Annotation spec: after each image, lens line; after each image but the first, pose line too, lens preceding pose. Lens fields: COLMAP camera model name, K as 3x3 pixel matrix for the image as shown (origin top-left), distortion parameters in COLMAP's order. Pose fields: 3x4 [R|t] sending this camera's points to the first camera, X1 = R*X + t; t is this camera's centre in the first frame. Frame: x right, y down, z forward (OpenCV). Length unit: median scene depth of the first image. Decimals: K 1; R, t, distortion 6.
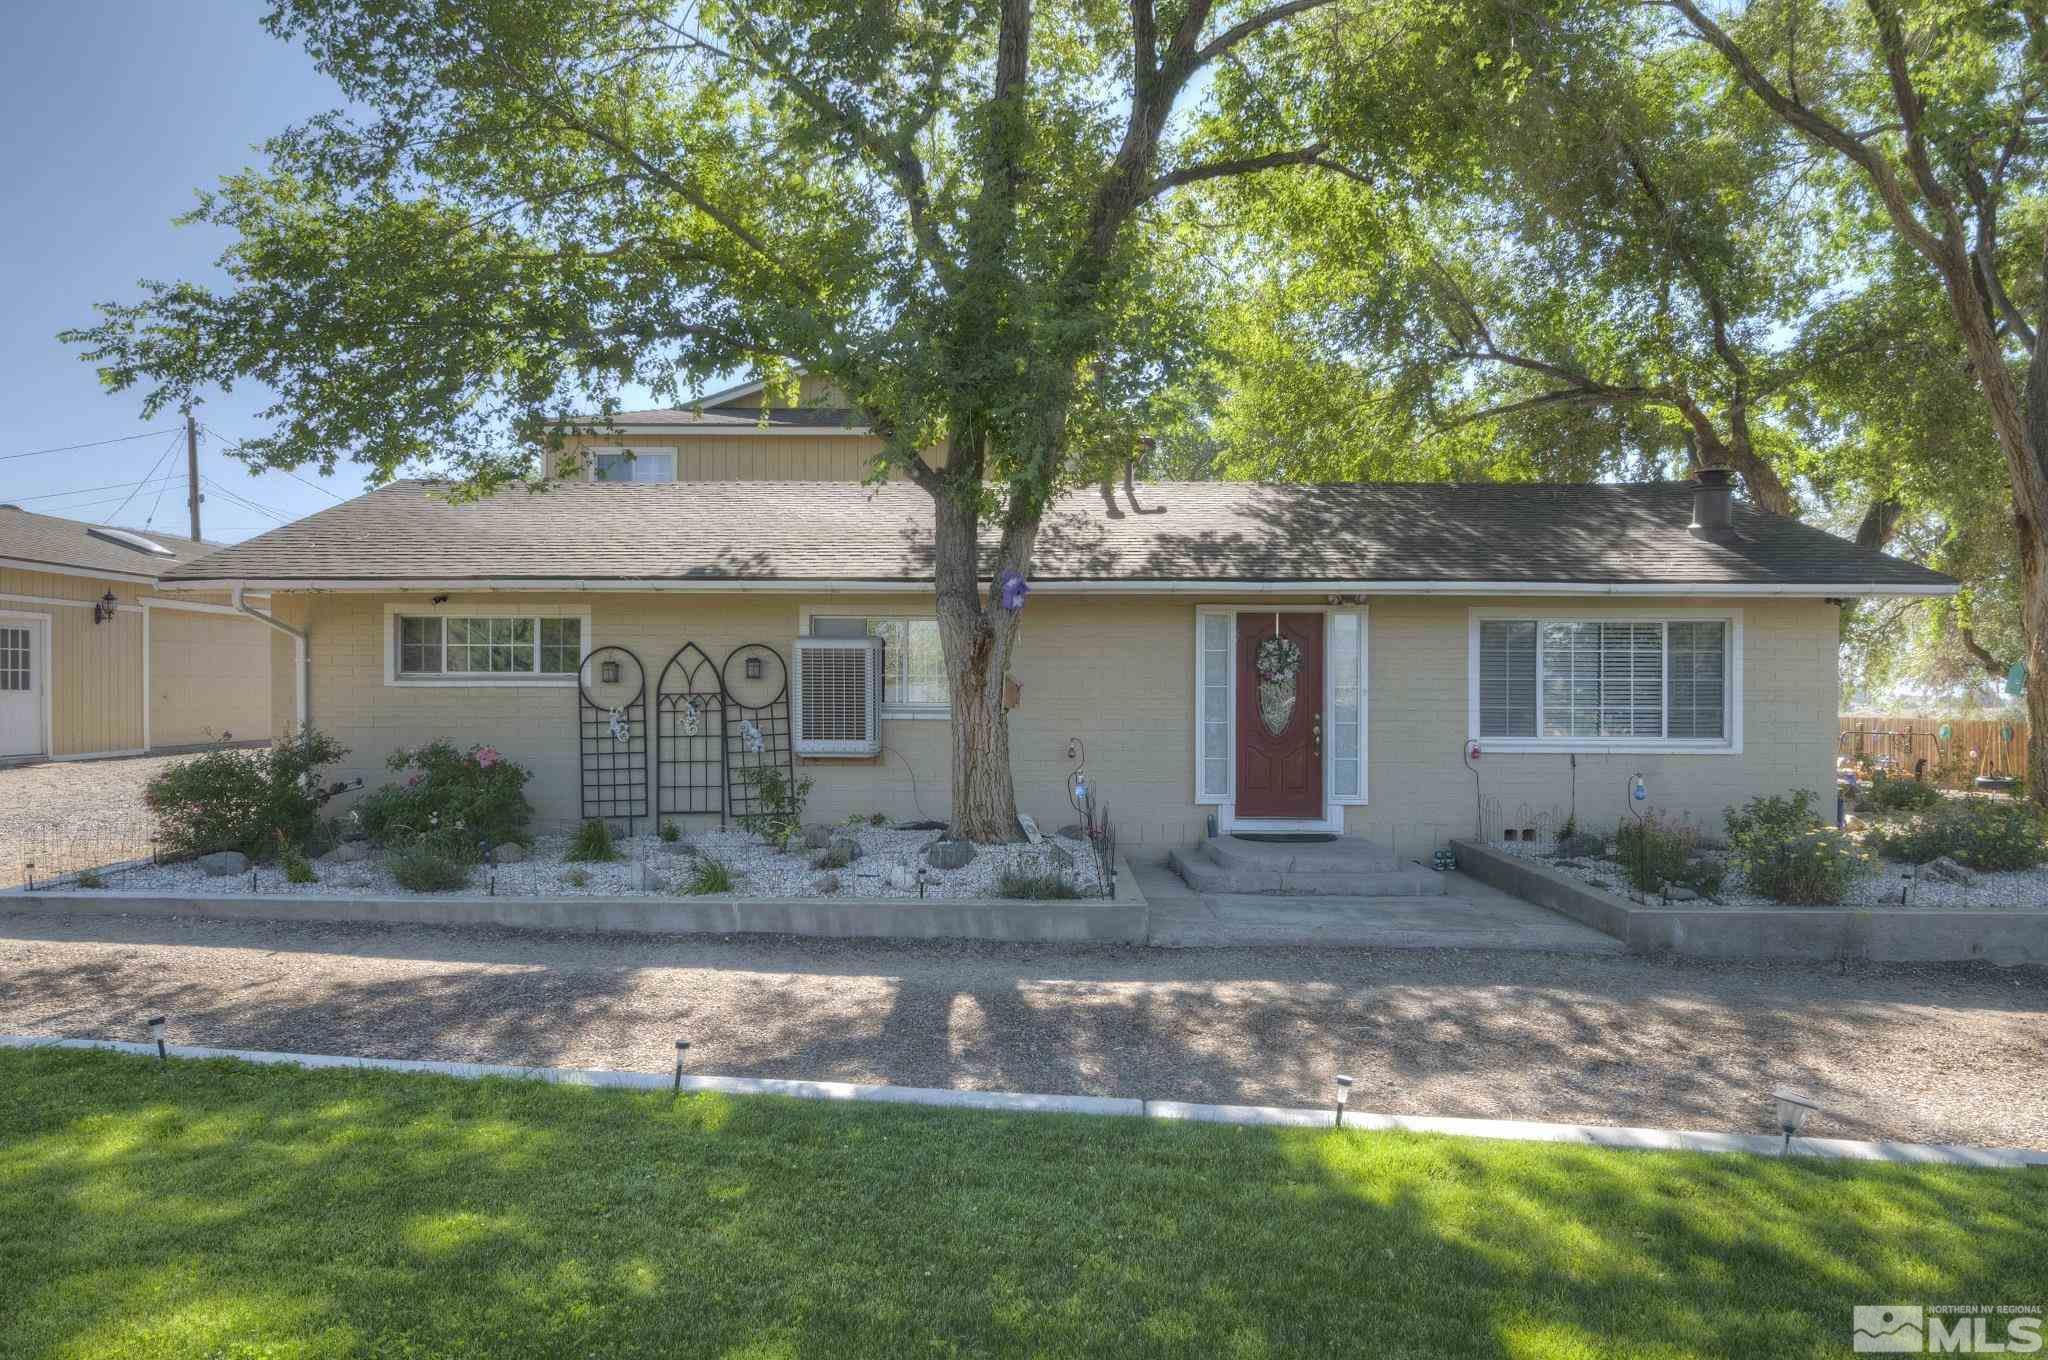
lens RADIAL K [[1333.1, 0, 1024.6], [0, 1333.1, 693.4], [0, 0, 1]] dist [-0.003456, -0.000158]
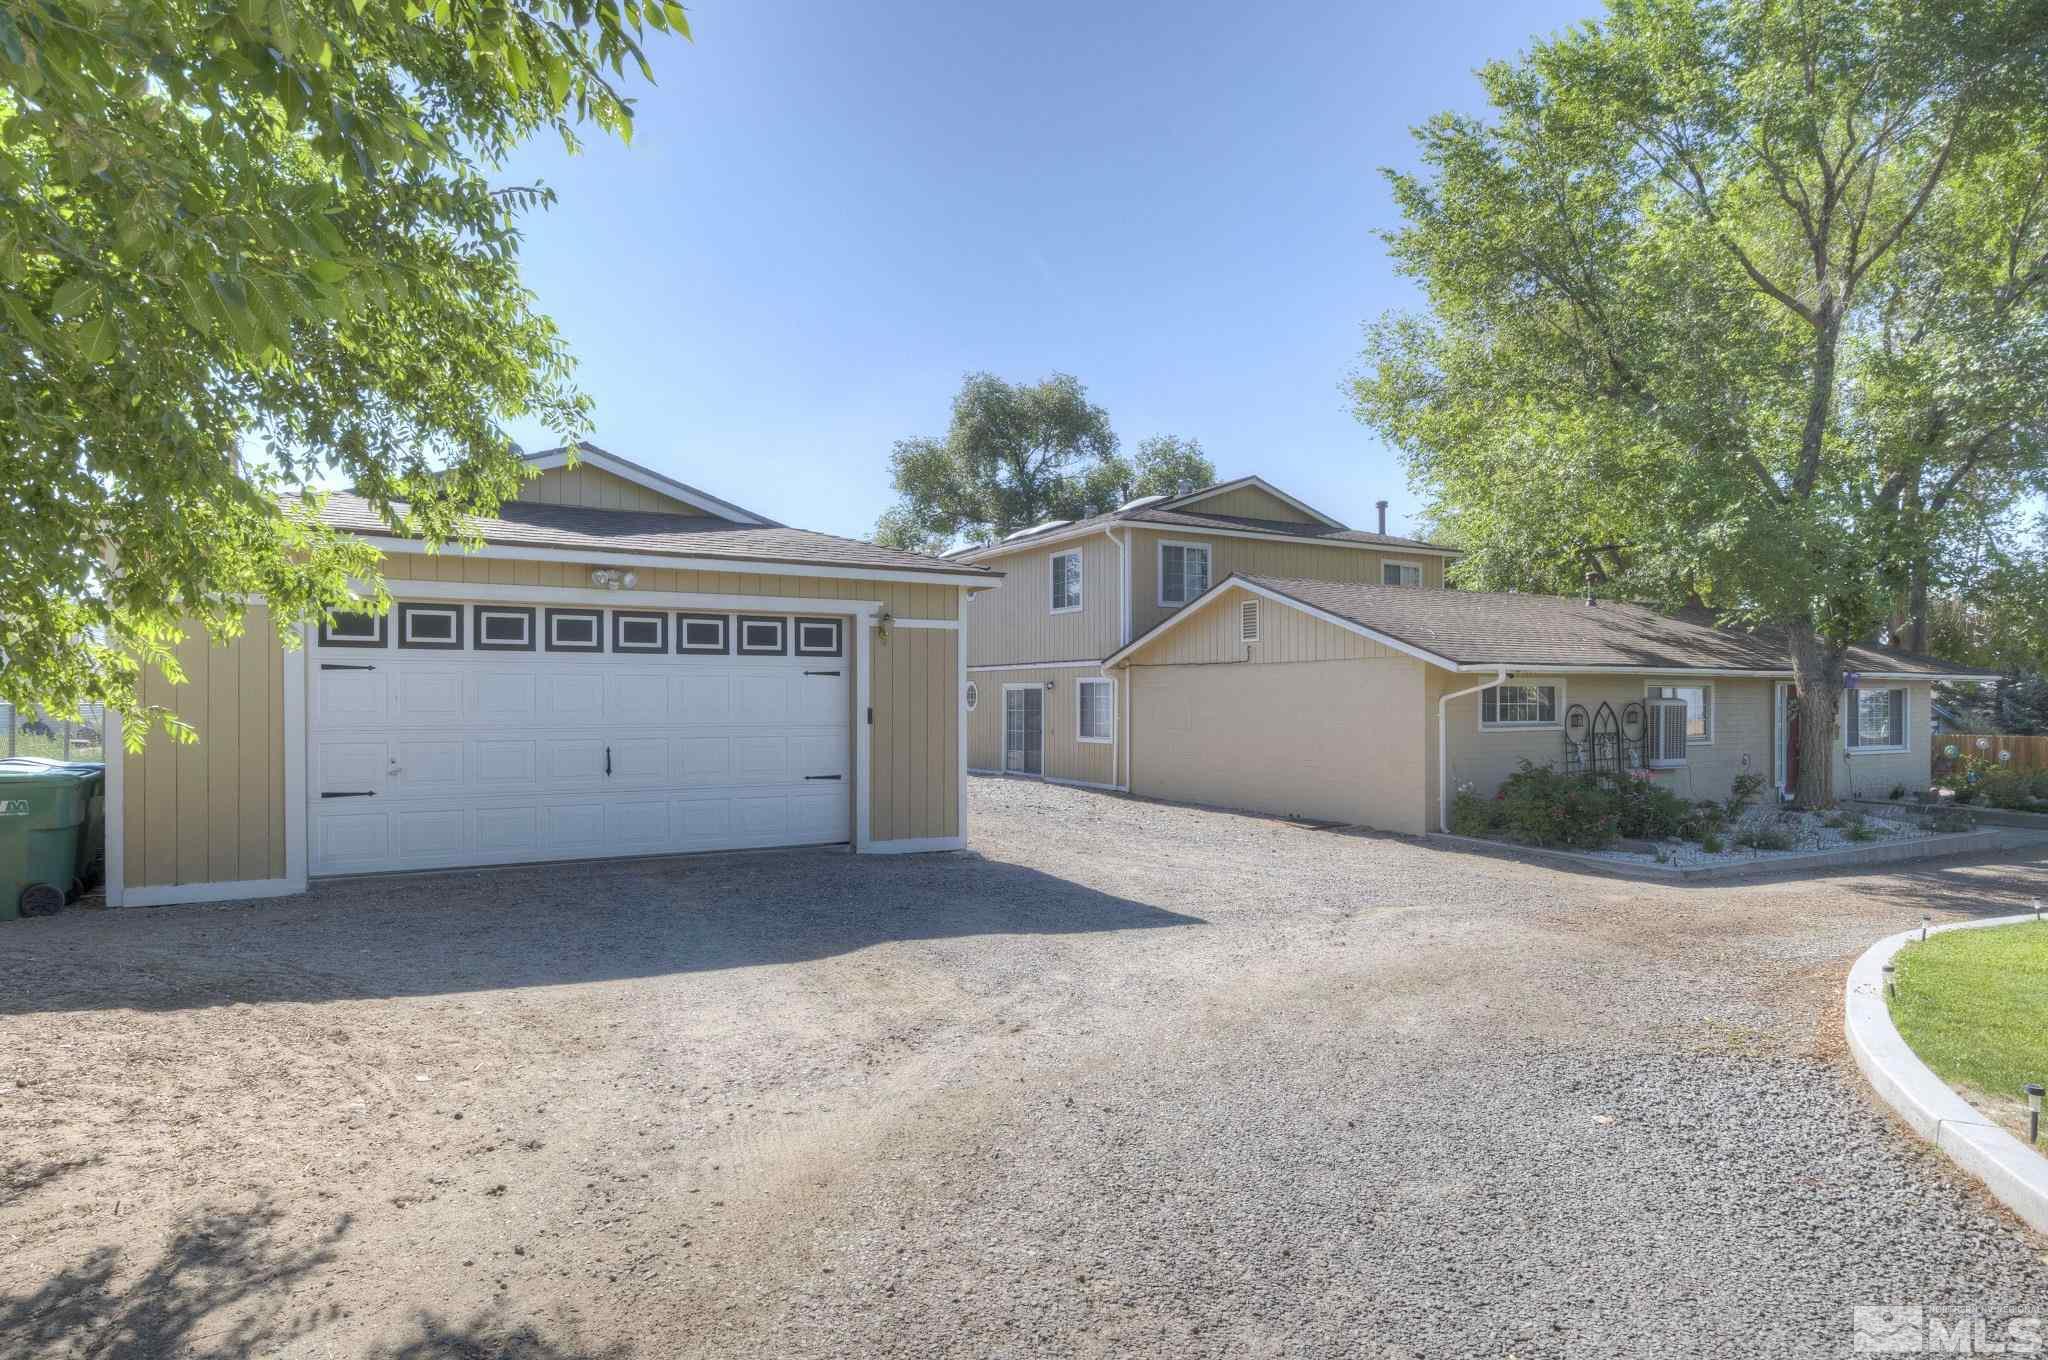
lens RADIAL K [[1115.6, 0, 1019.5], [0, 1115.6, 689.5], [0, 0, 1]] dist [0.000723, 0.000210]
pose [[0.866969, 0.000854, 0.498362, -1.577978], [-0.002995, 0.999989, 0.003495, -0.056638], [-0.498354, -0.004523, 0.866962, 0.158795]]
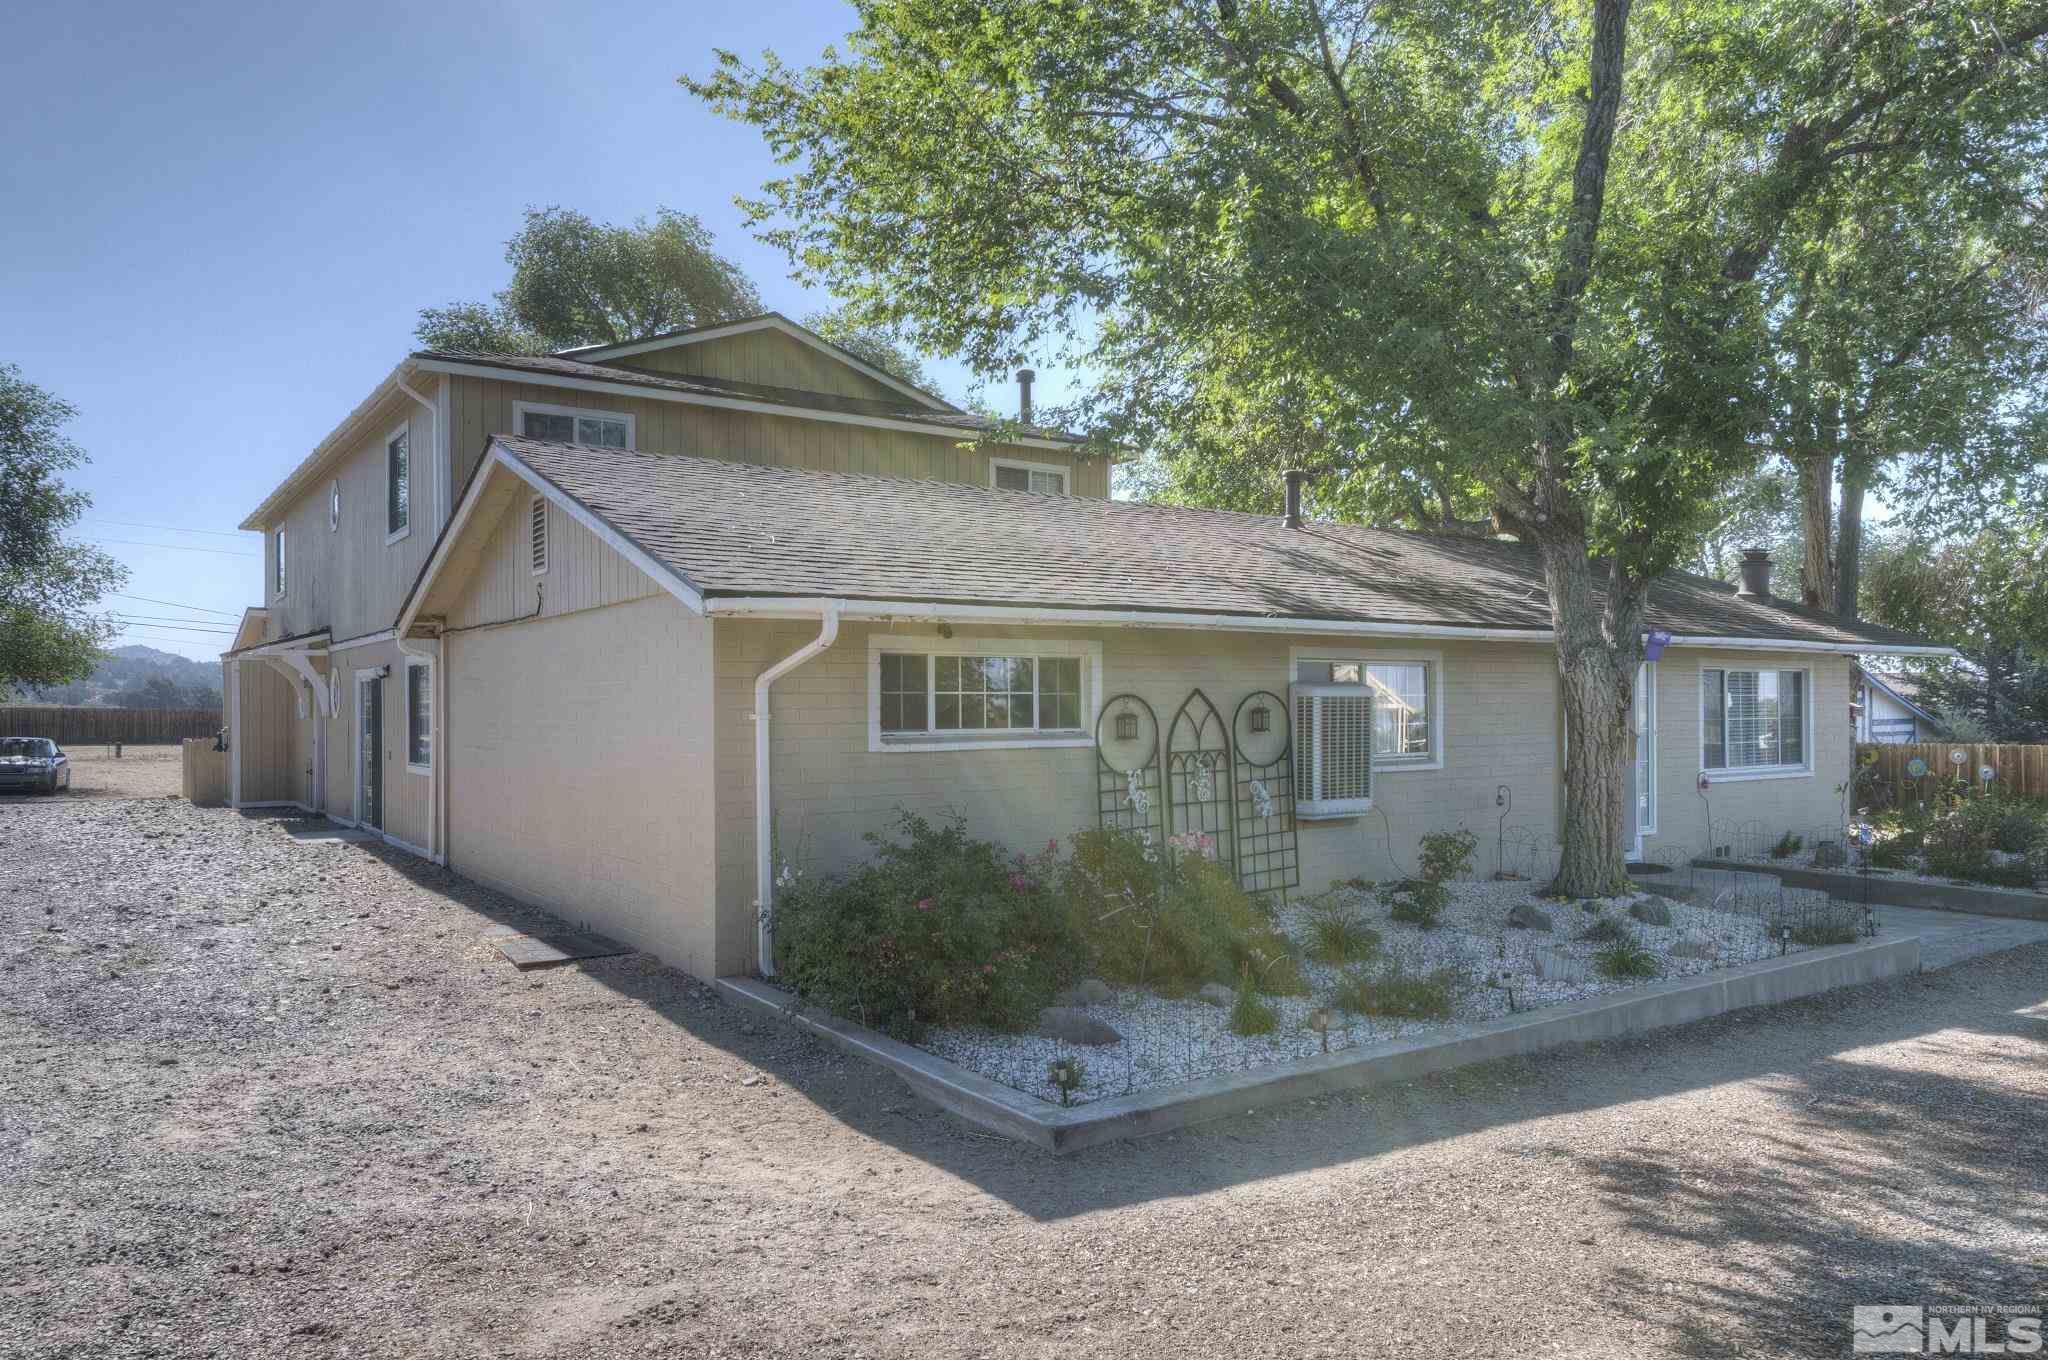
lens RADIAL K [[1391.4, 0, 1021.0], [0, 1391.4, 690.7], [0, 0, 1]] dist [0.009408, -0.000747]
pose [[0.811302, -0.002539, 0.584621, -0.851589], [0.002478, 0.999997, 0.000904, -0.038902], [-0.584621, 0.000716, 0.811306, 0.357094]]
